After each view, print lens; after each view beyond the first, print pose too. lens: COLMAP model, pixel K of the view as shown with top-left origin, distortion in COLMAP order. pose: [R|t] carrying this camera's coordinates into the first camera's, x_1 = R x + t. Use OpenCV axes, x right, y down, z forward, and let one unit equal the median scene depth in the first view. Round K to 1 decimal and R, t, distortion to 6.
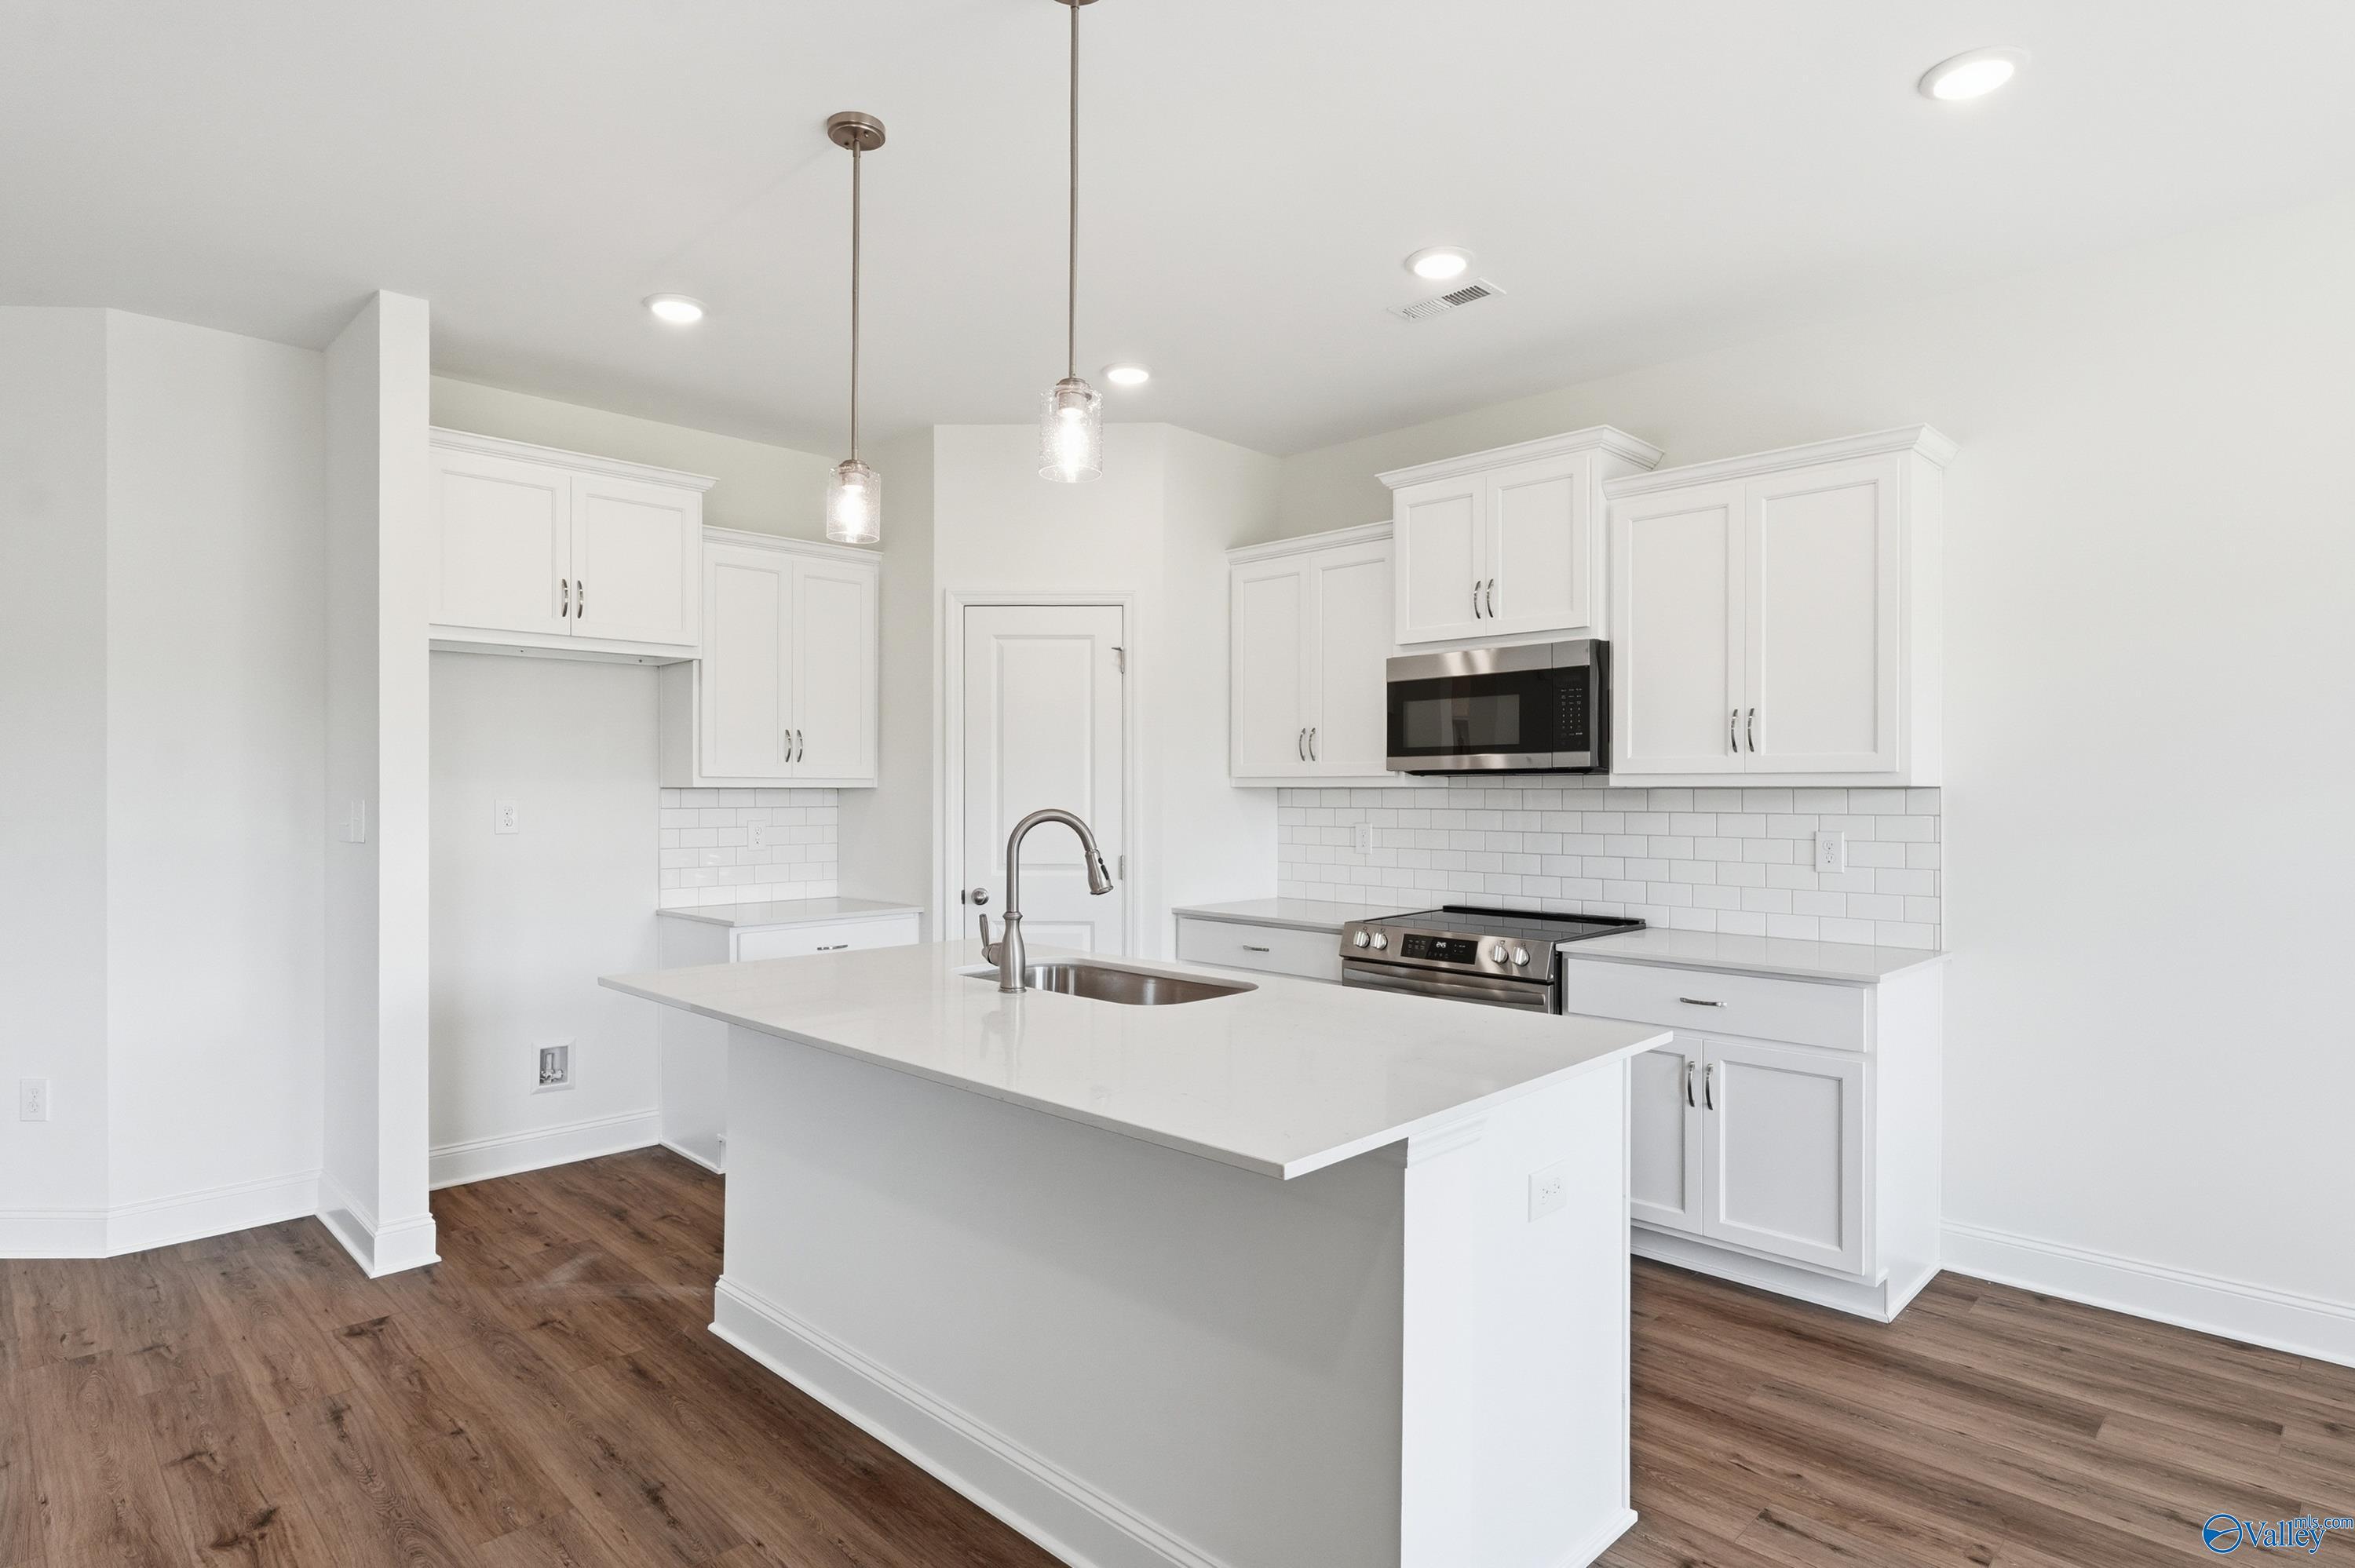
lens RADIAL K [[1237.3, 0, 1163.8], [0, 1237.3, 794.4], [0, 0, 1]] dist [-0.001414, -0.001157]
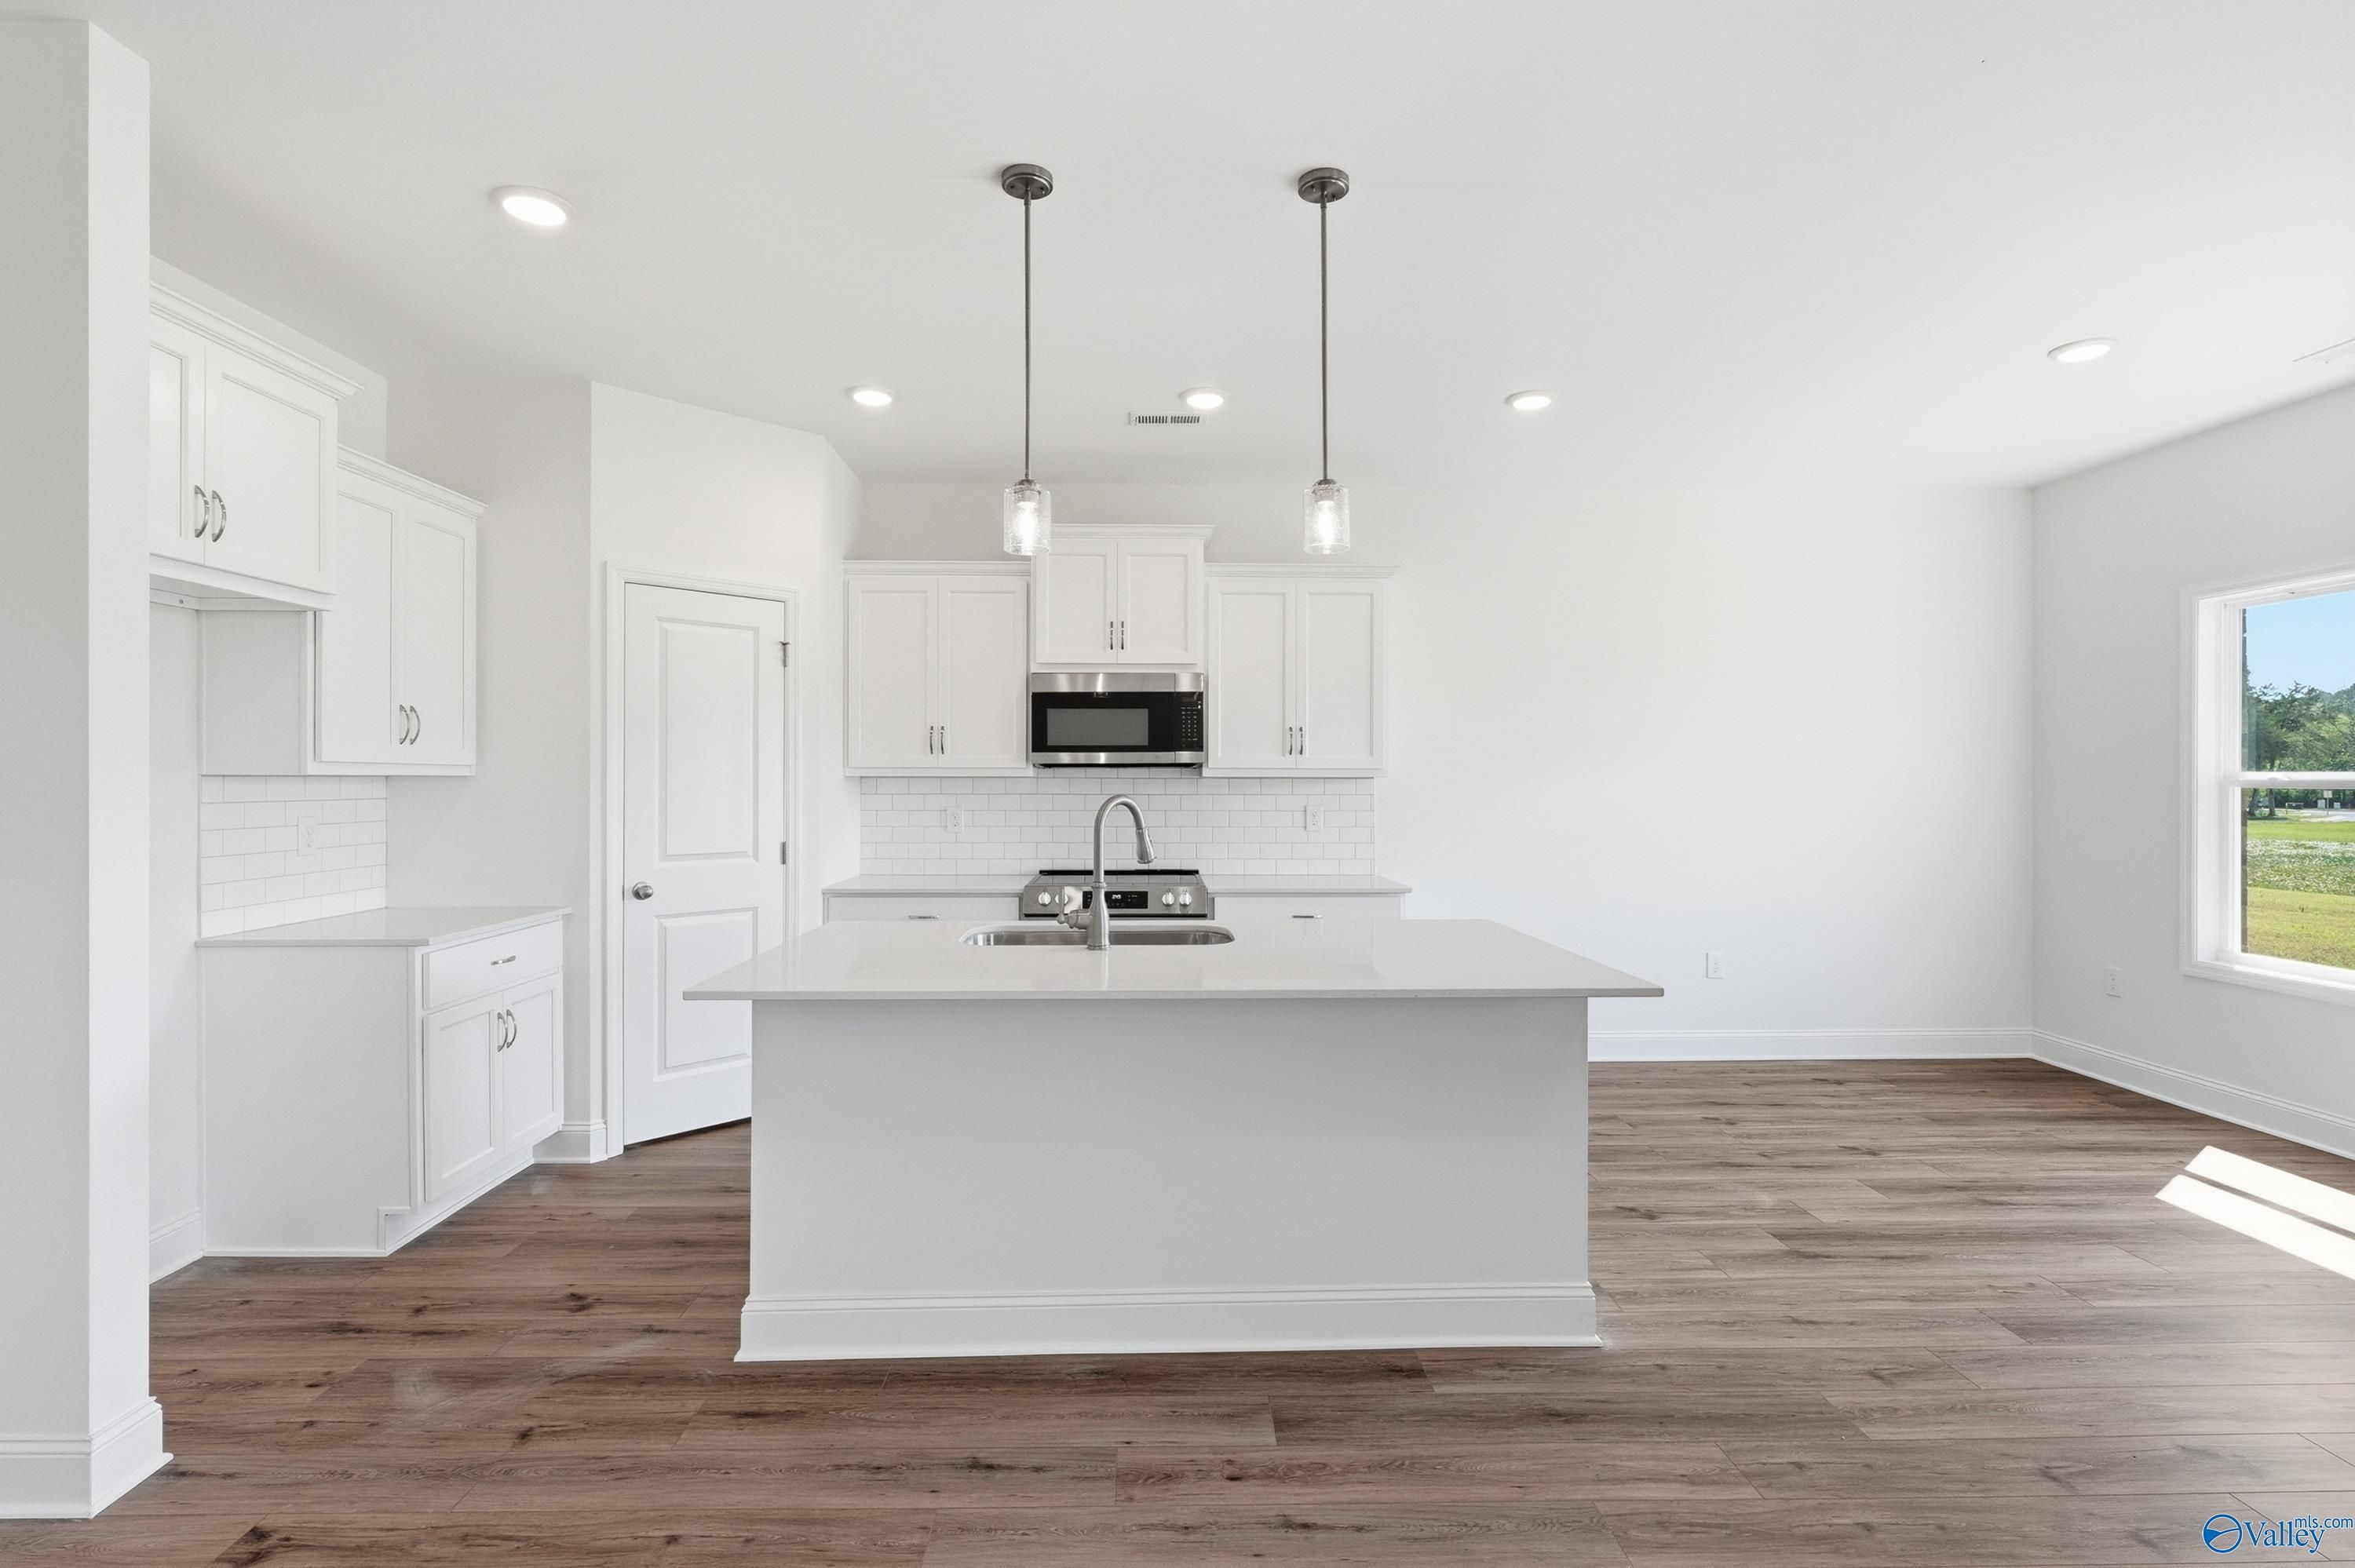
lens RADIAL K [[1096.5, 0, 1167.9], [0, 1096.5, 783.8], [0, 0, 1]] dist [-0.002853, -0.001334]
pose [[0.686735, -0.002091, 0.726905, -0.583606], [0.001132, 0.999998, 0.001807, -0.000855], [-0.726907, -0.000418, 0.686736, 0.159240]]
